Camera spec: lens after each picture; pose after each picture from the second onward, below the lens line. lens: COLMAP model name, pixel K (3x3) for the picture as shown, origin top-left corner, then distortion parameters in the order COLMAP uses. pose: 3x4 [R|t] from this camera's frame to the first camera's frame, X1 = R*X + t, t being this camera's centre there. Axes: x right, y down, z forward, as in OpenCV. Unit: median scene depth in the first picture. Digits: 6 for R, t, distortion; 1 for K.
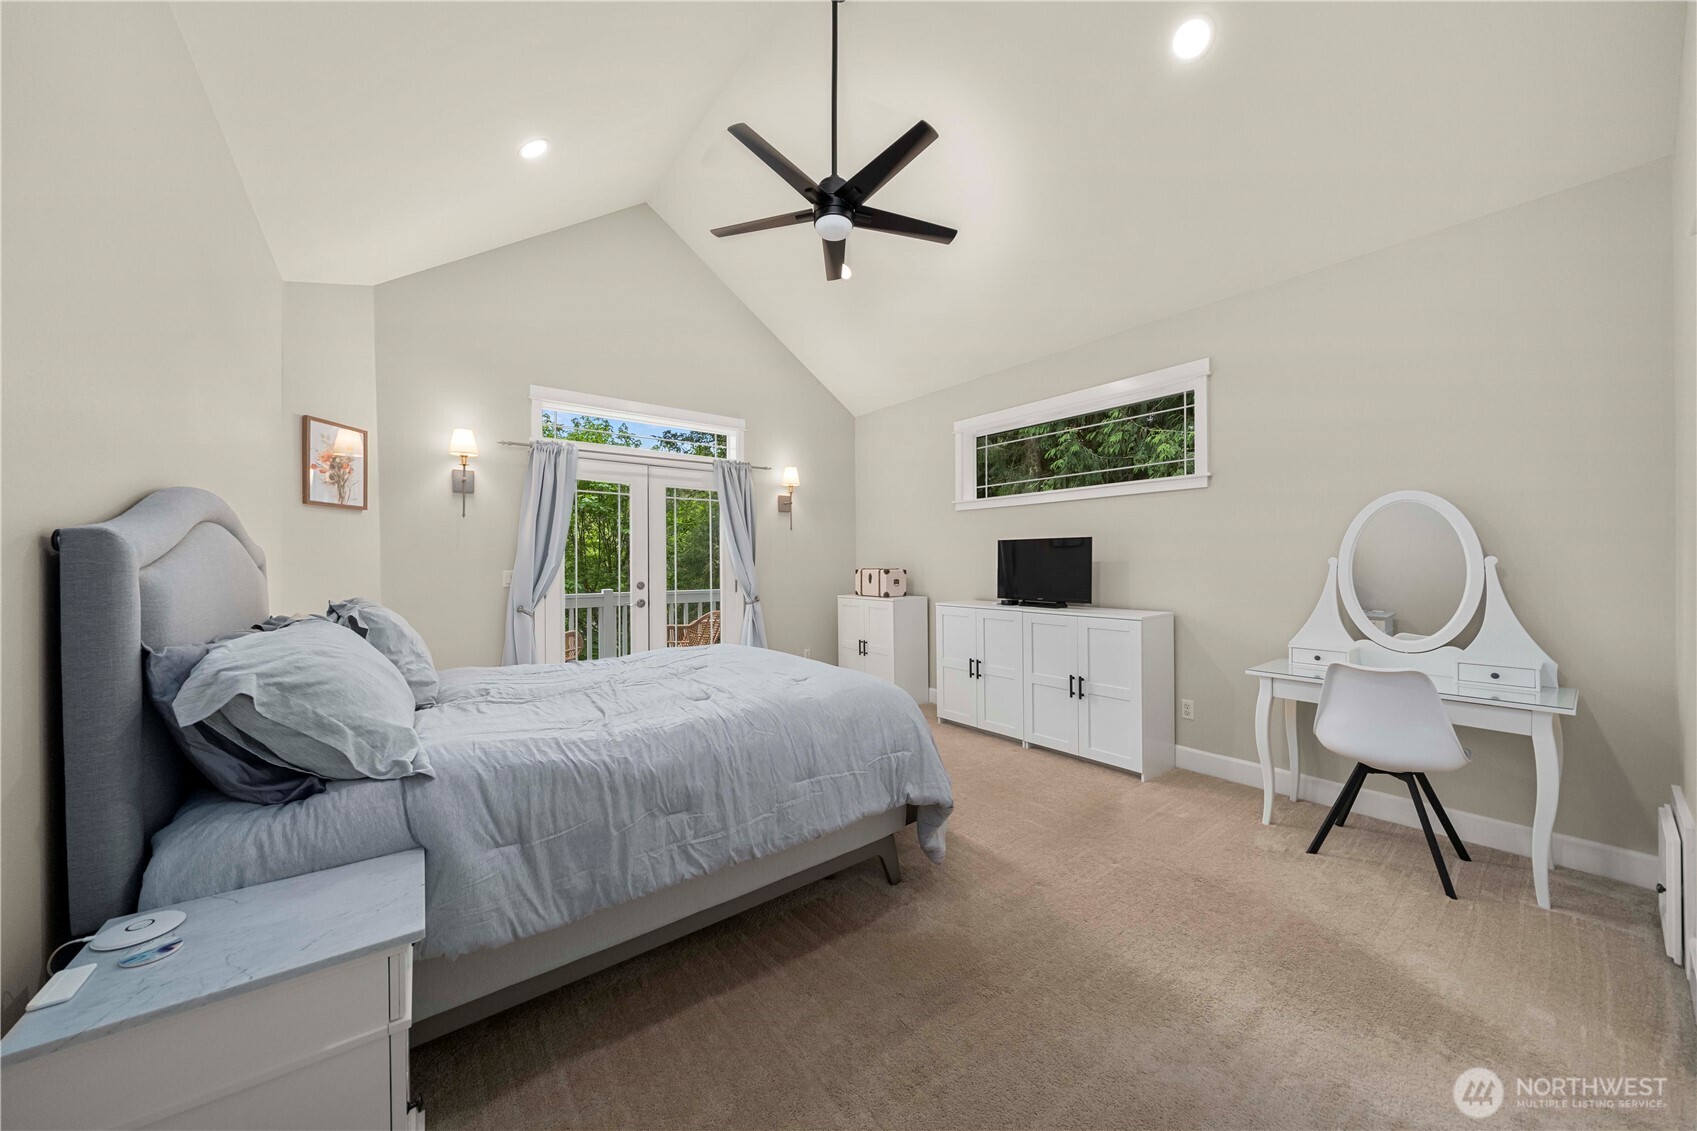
lens RADIAL K [[592.9, 0, 839.6], [0, 592.9, 561.7], [0, 0, 1]] dist [-0.007739, 0.000611]
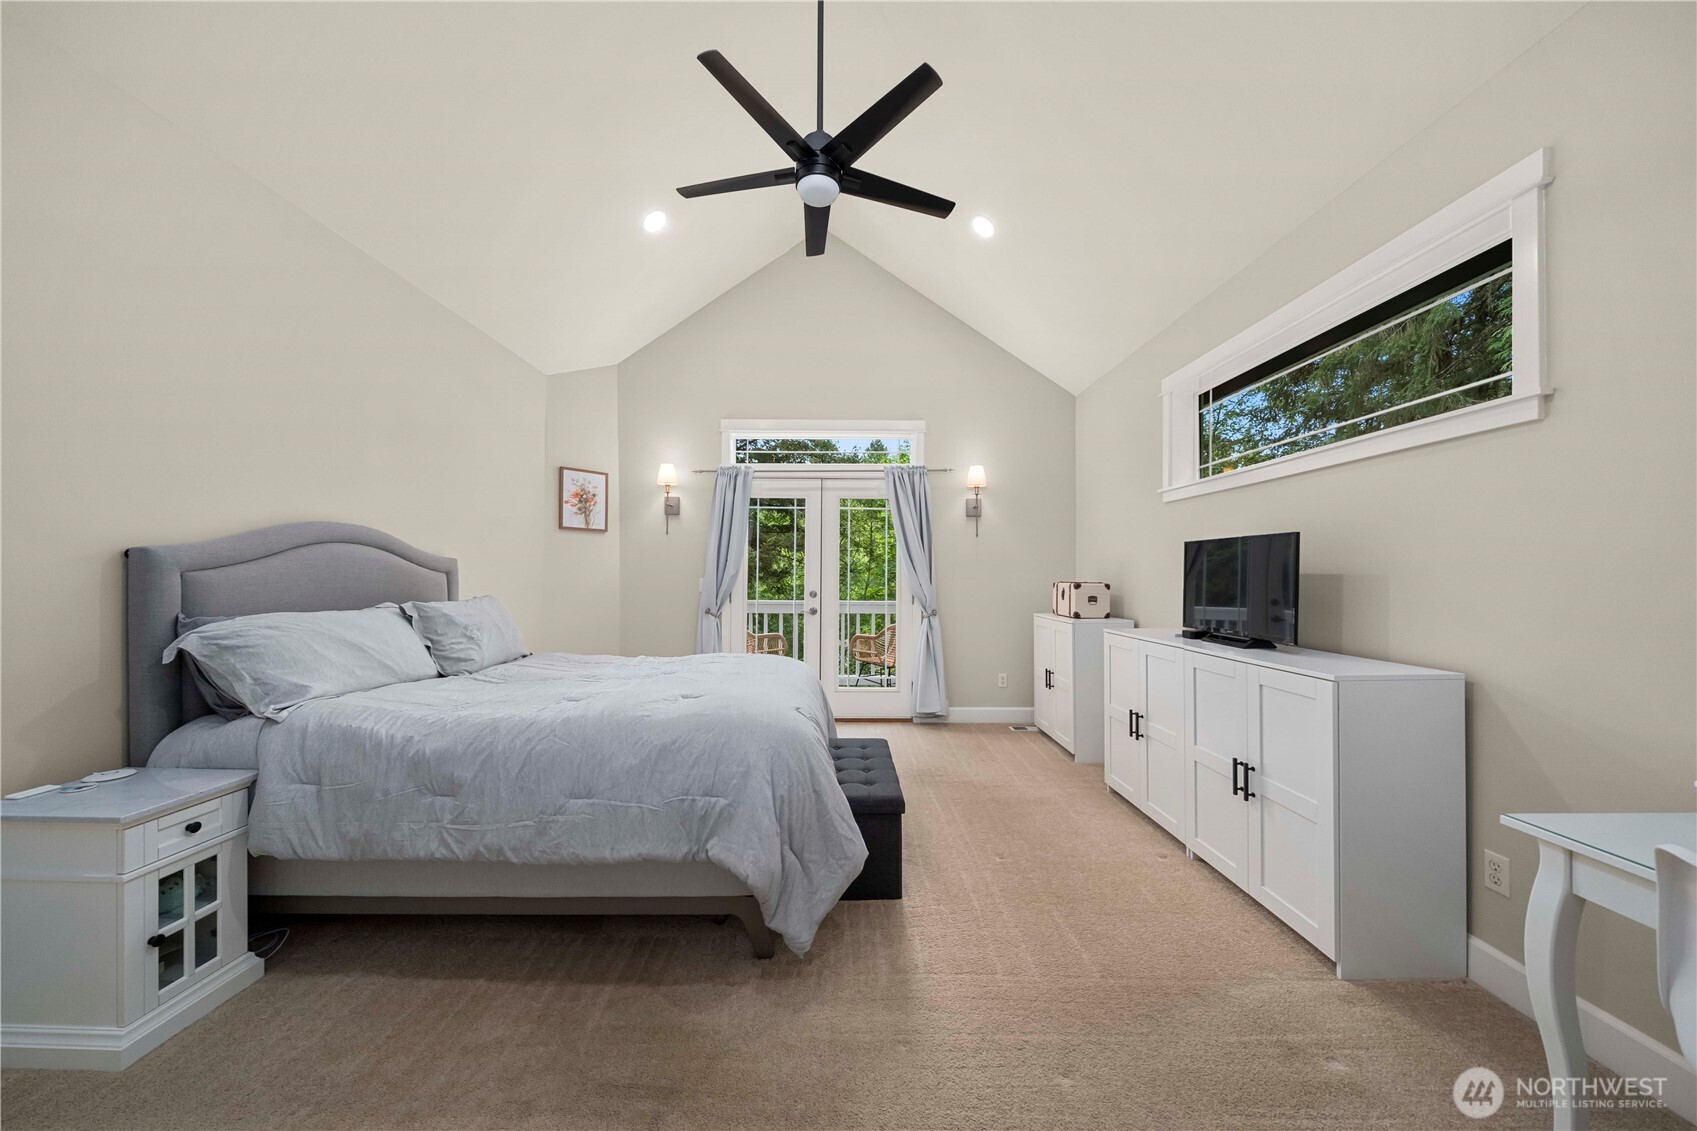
lens RADIAL K [[592.9, 0, 843.6], [0, 592.9, 570.1], [0, 0, 1]] dist [-0.007739, 0.000611]
pose [[0.787982, 0.002865, -0.615692, 0.423772], [-0.006869, 0.999968, -0.004138, 0.001587], [0.615660, 0.007490, 0.787976, 0.252716]]
